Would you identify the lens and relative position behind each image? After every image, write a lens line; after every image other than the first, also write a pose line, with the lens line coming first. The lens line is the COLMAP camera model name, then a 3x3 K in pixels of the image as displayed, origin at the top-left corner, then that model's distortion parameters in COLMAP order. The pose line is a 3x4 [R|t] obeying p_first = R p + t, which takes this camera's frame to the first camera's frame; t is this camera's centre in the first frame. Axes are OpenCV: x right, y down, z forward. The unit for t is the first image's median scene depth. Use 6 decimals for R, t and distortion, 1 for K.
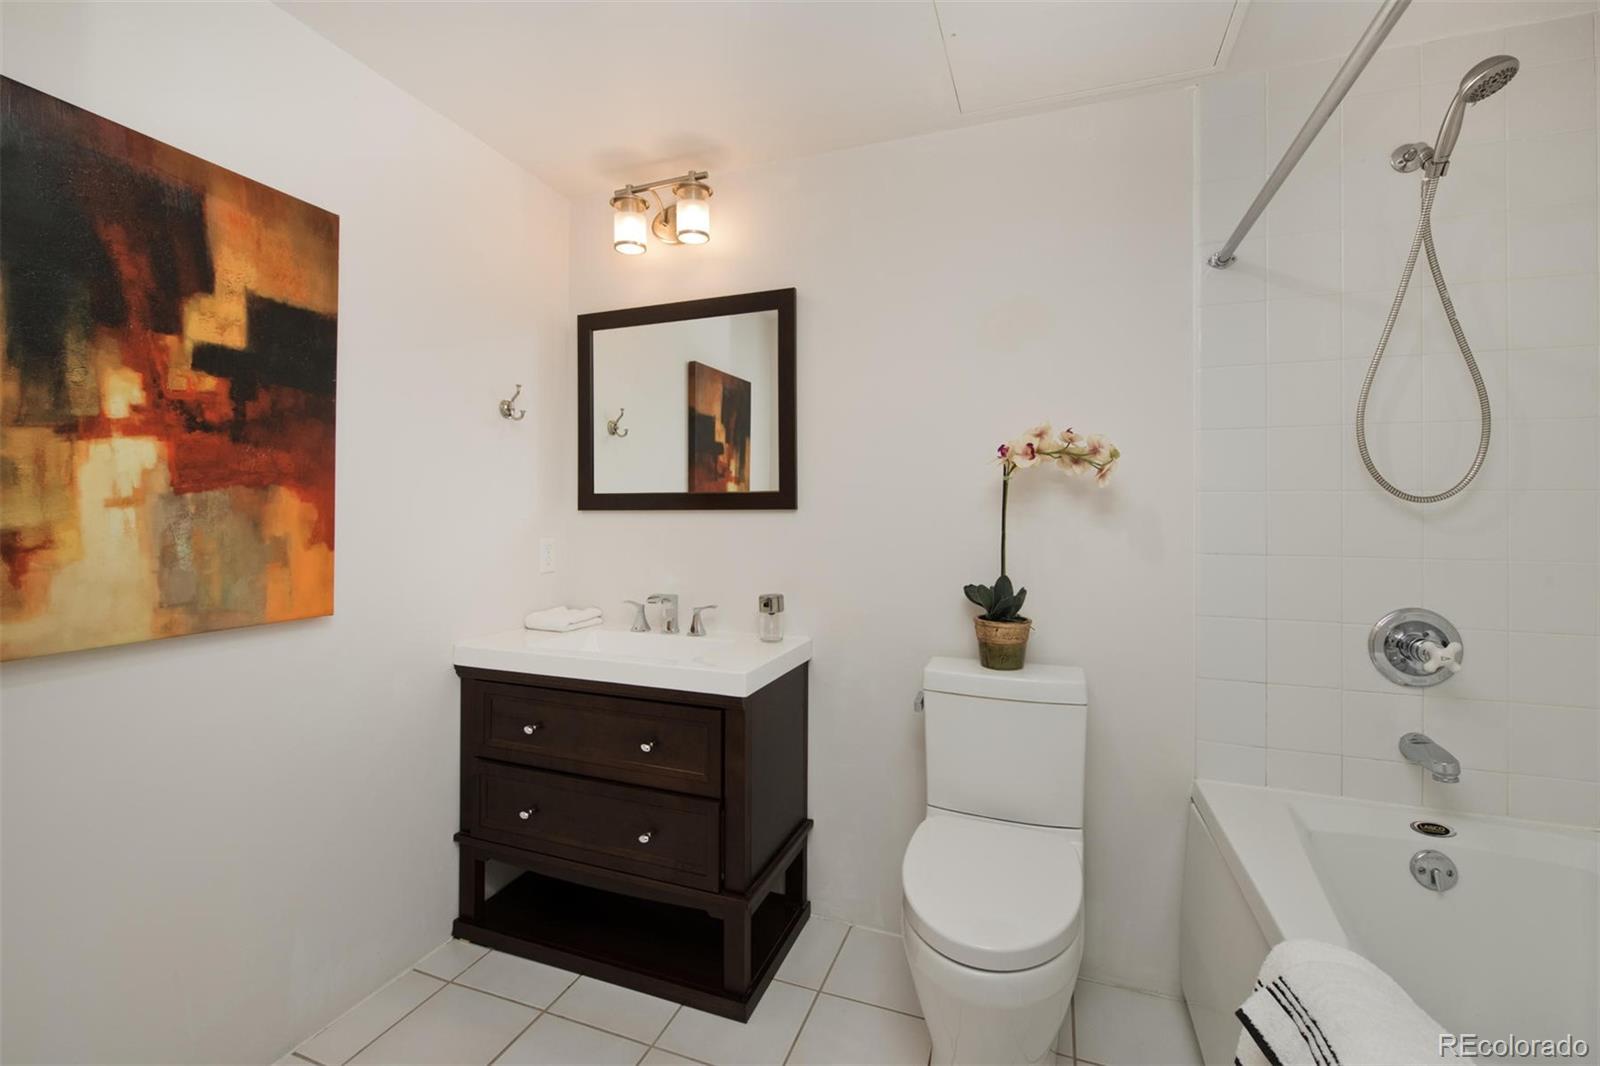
lens RADIAL K [[698.4, 0, 766.3], [0, 698.4, 507.1], [0, 0, 1]] dist [0.000516, -0.005532]
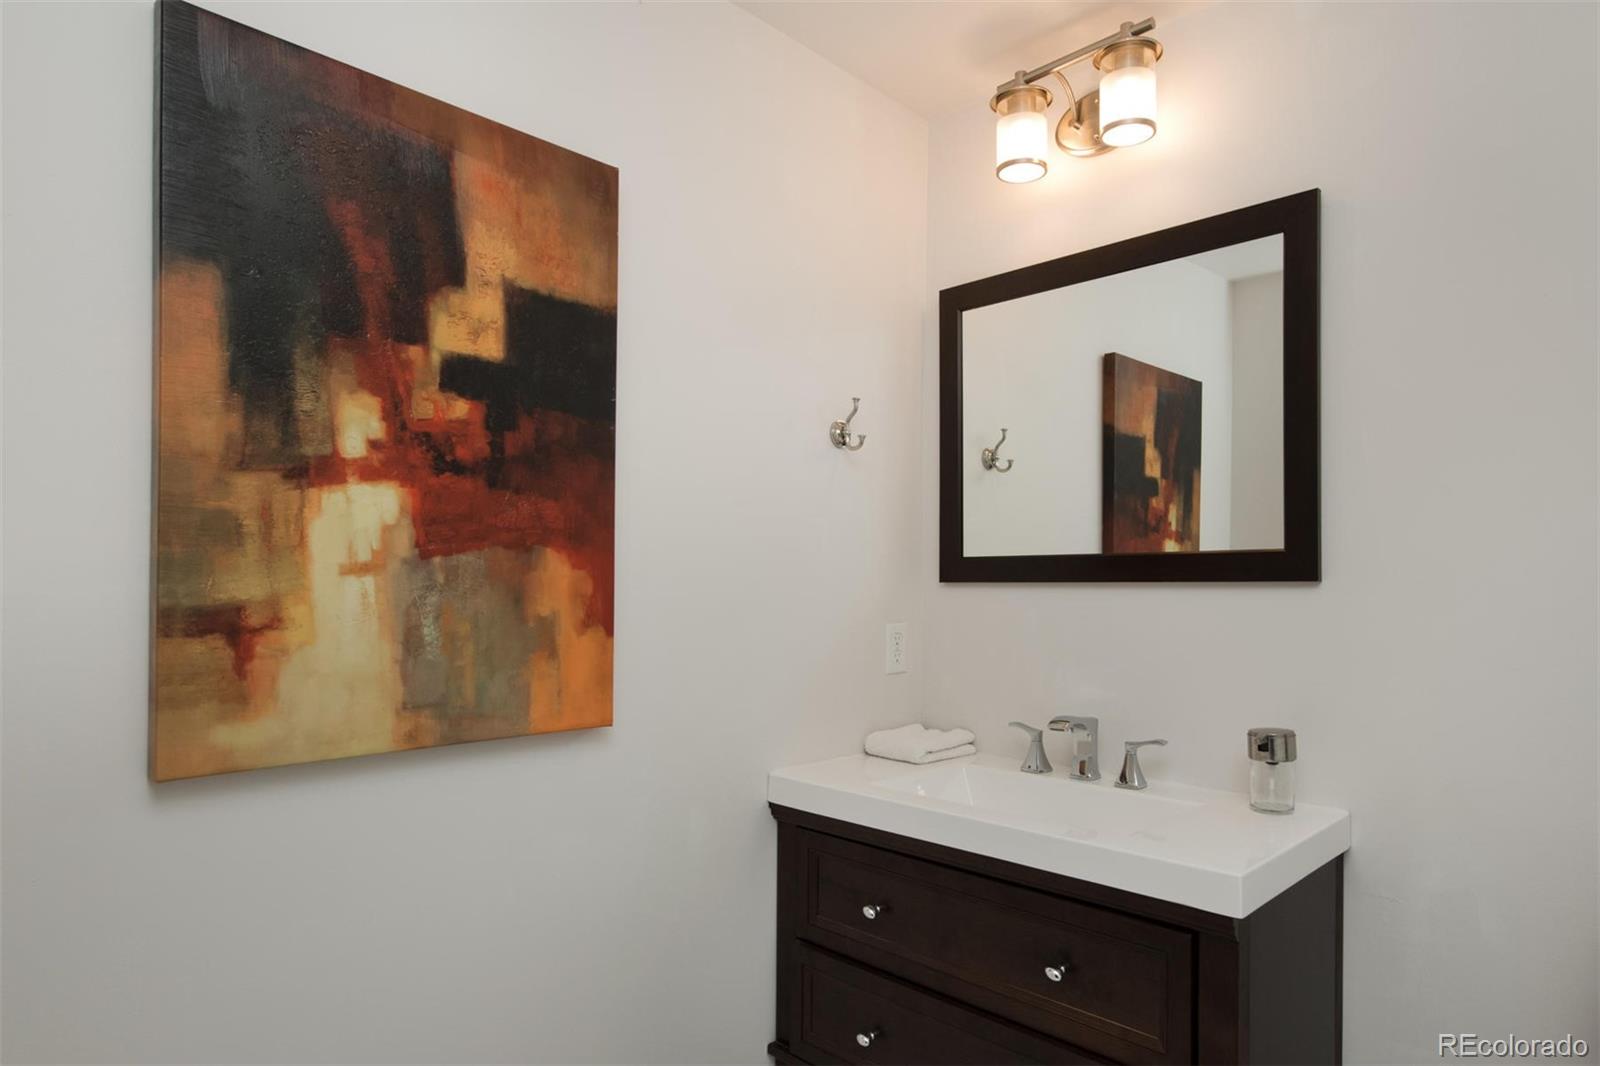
lens RADIAL K [[933.5, 0, 798.4], [0, 933.5, 580.7], [0, 0, 1]] dist [0.000655, 0.000163]
pose [[0.919439, 0.001469, -0.393230, -0.068106], [-0.000987, 0.999998, 0.001428, 0.003121], [0.393231, -0.000925, 0.919439, 0.199411]]
